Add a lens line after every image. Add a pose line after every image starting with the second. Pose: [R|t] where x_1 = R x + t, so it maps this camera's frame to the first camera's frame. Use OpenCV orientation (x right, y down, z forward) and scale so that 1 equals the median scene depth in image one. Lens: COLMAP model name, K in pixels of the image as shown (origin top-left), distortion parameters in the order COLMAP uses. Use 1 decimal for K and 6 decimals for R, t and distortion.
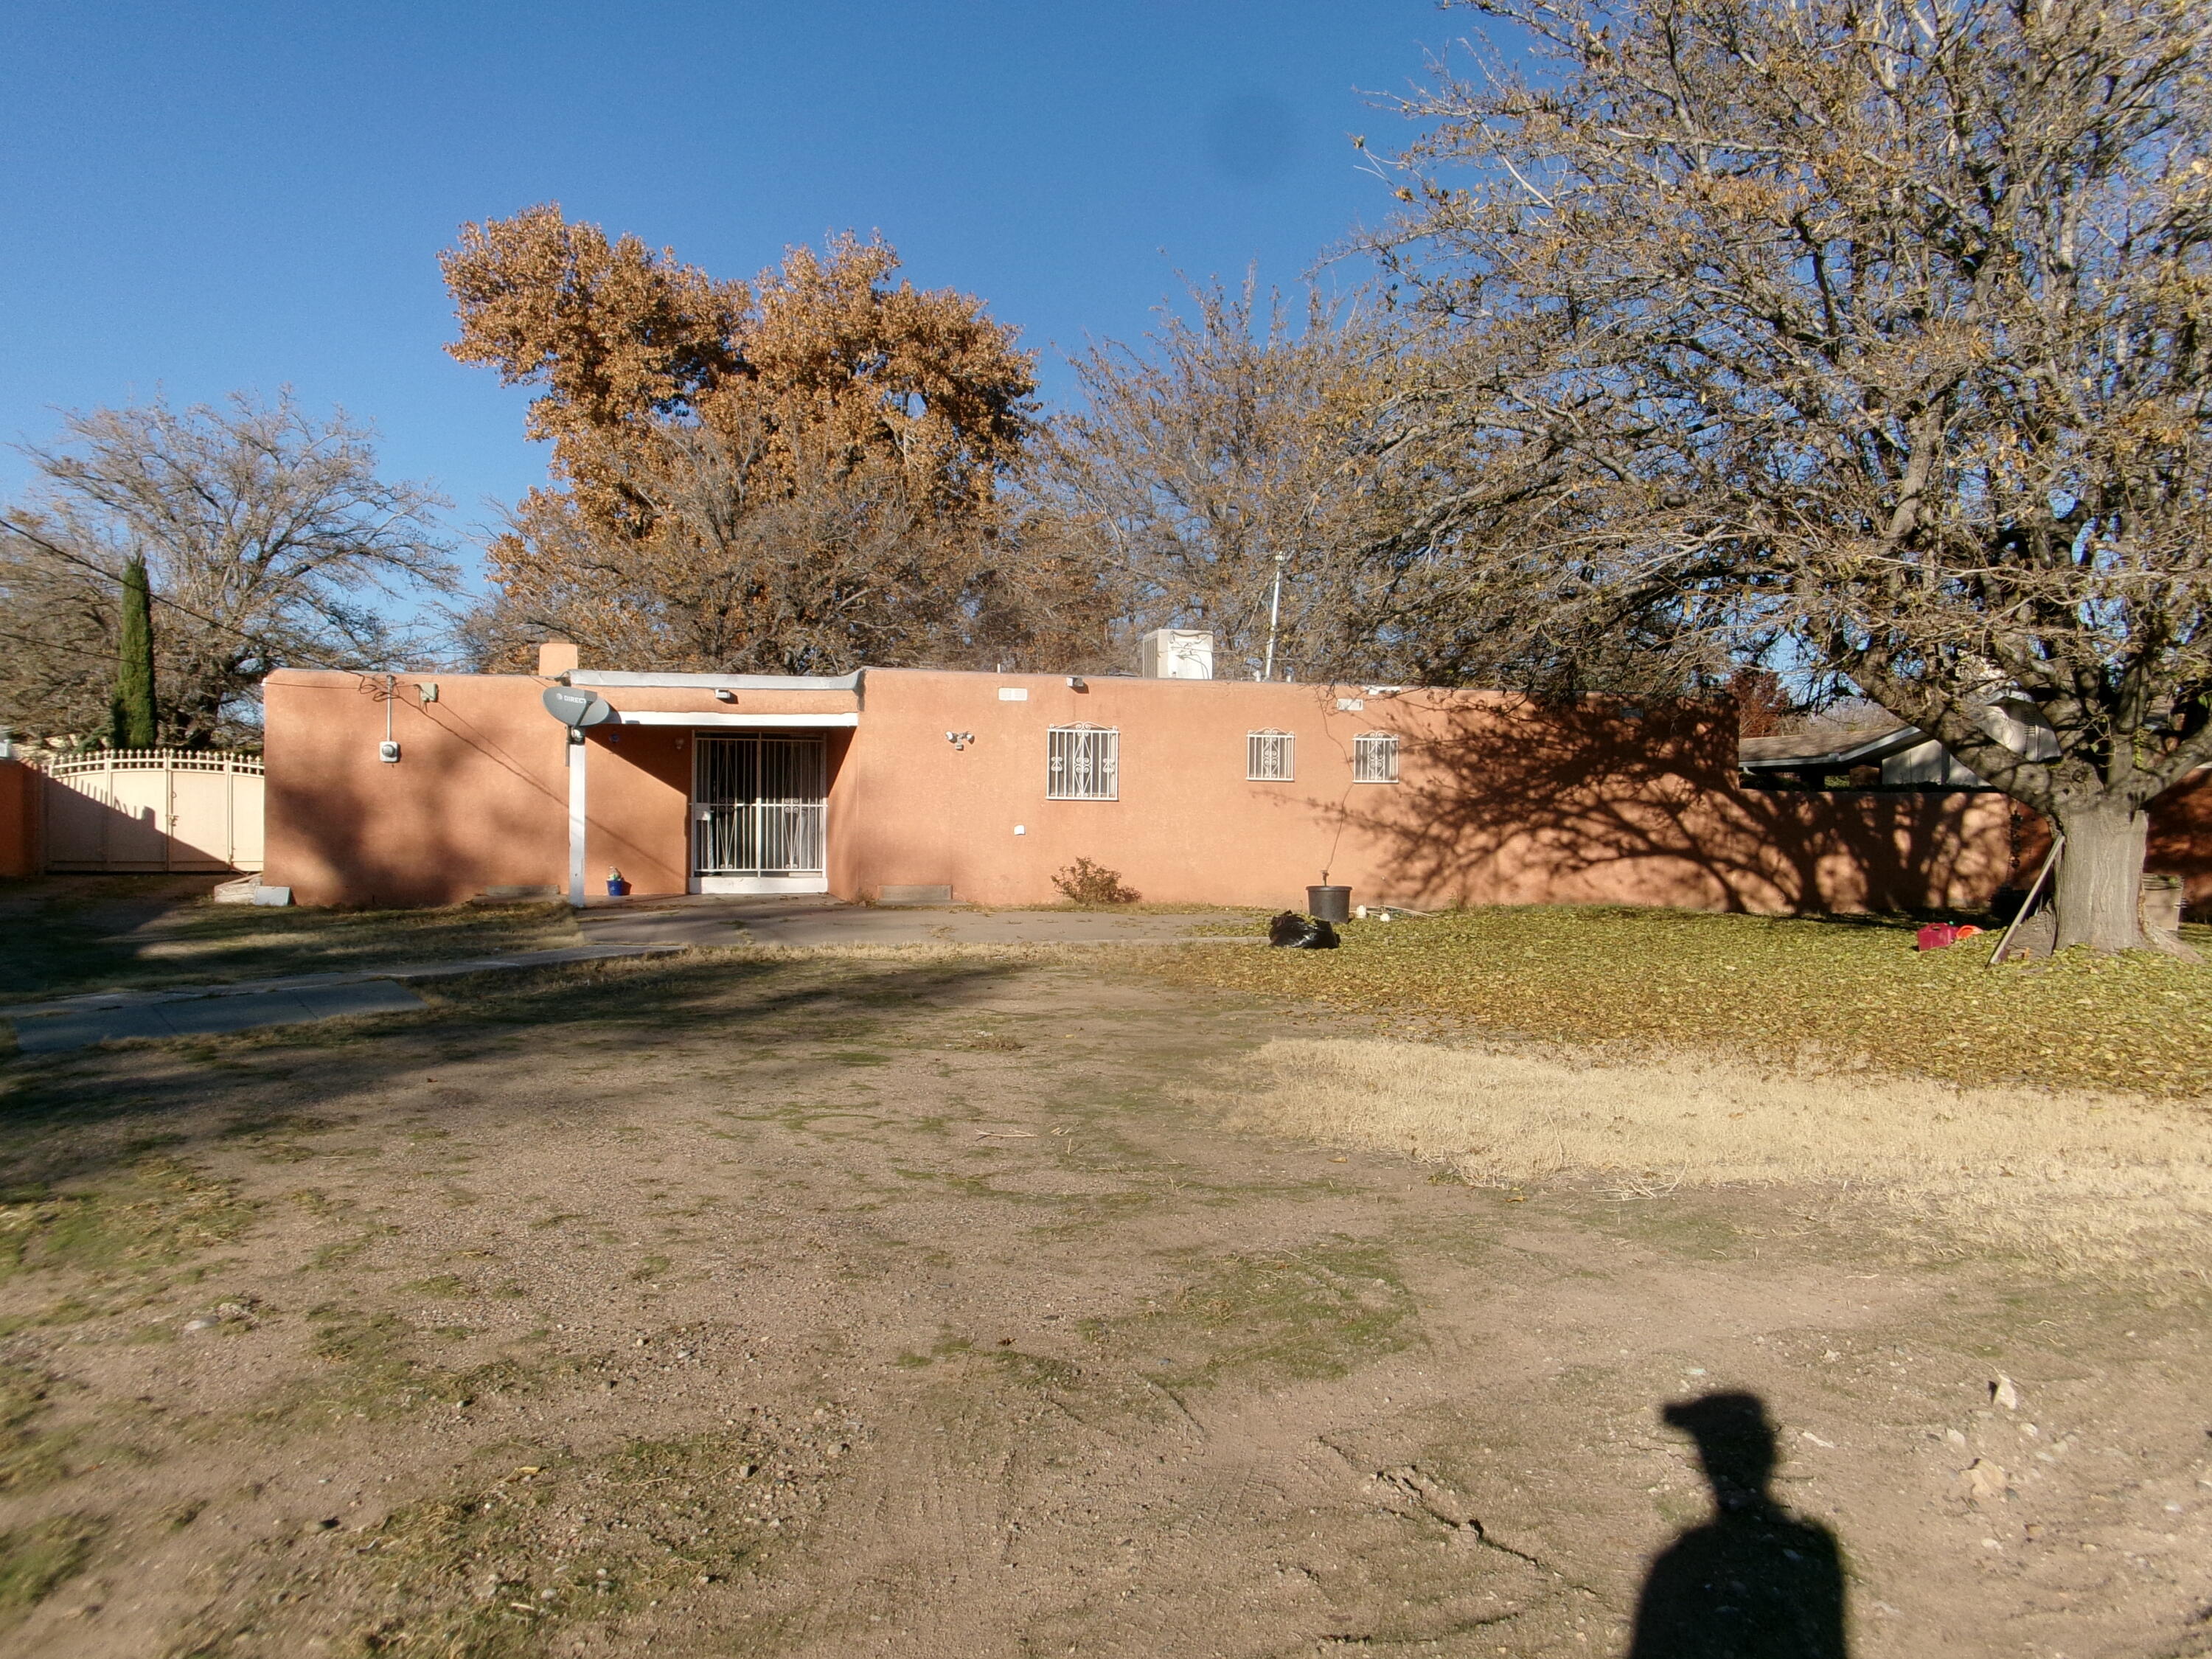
lens RADIAL K [[1841.3, 0, 1101.3], [0, 1841.3, 830.4], [0, 0, 1]] dist [-0.002384, -0.001552]
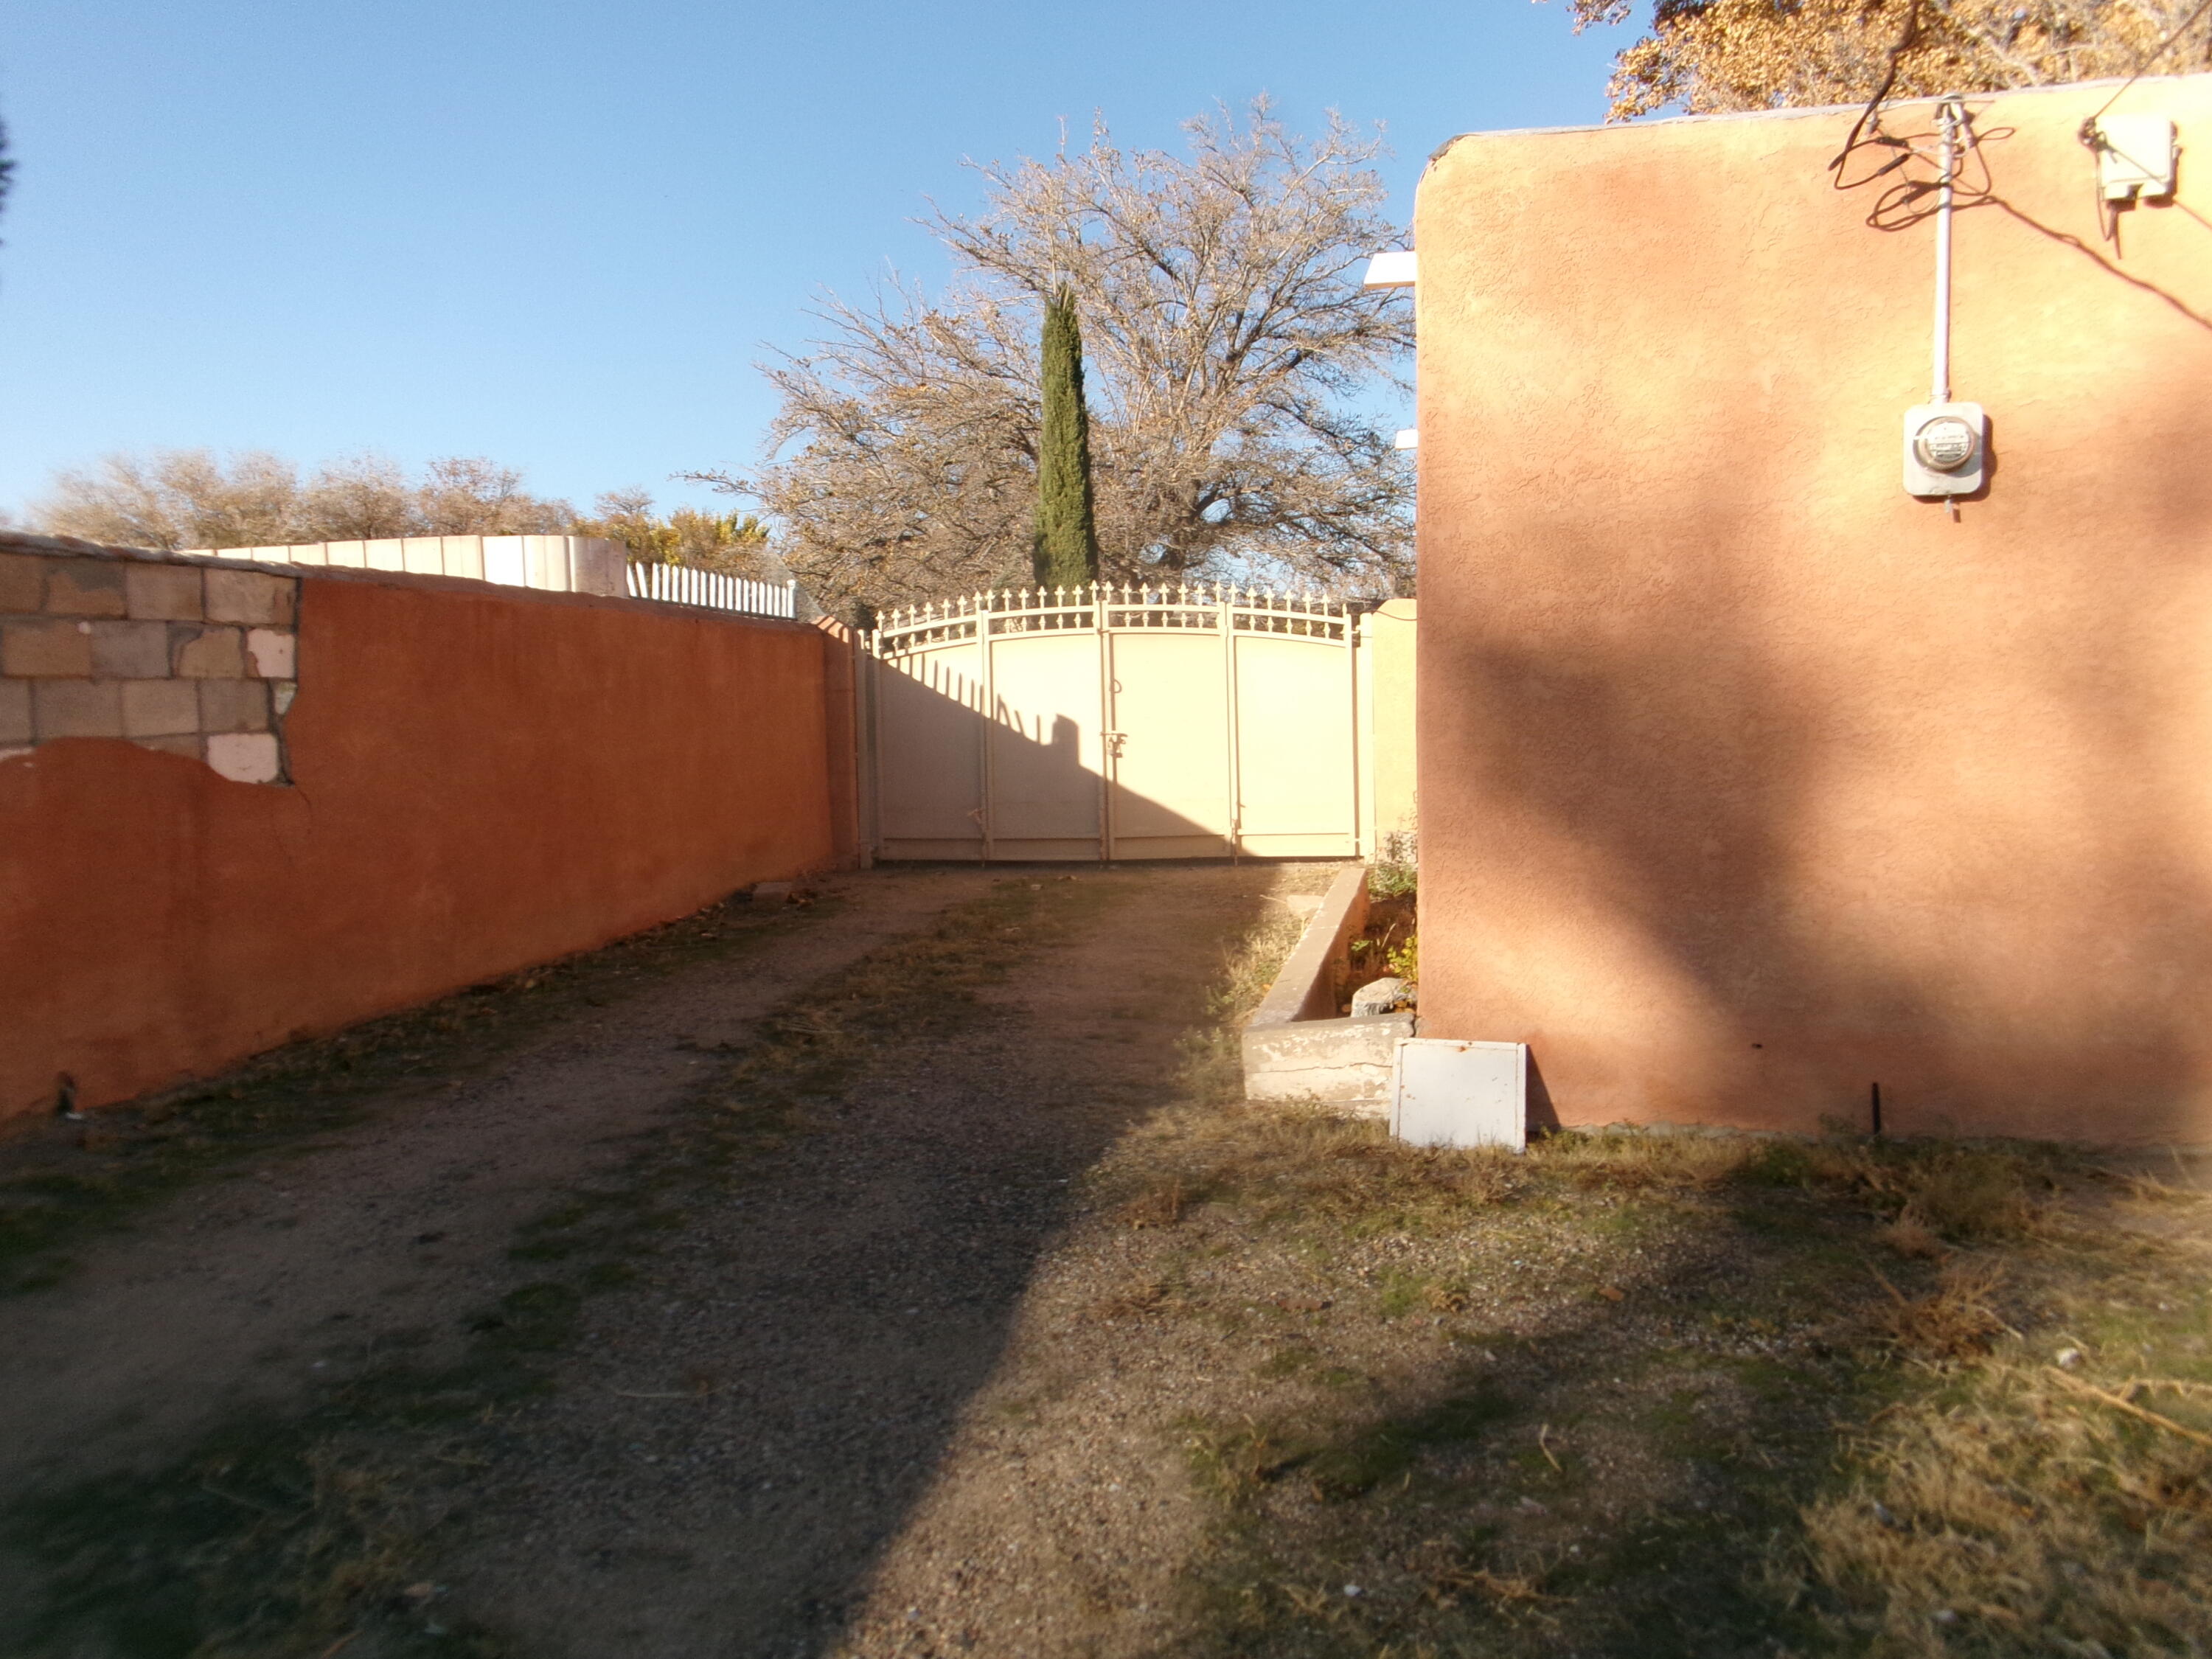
lens RADIAL K [[1841.3, 0, 1101.3], [0, 1841.3, 830.4], [0, 0, 1]] dist [-0.002384, -0.001552]
pose [[0.884398, 0.007969, -0.466666, -0.296321], [0.020608, 0.998212, 0.056102, -0.009828], [0.466278, -0.059234, 0.882653, 0.597580]]
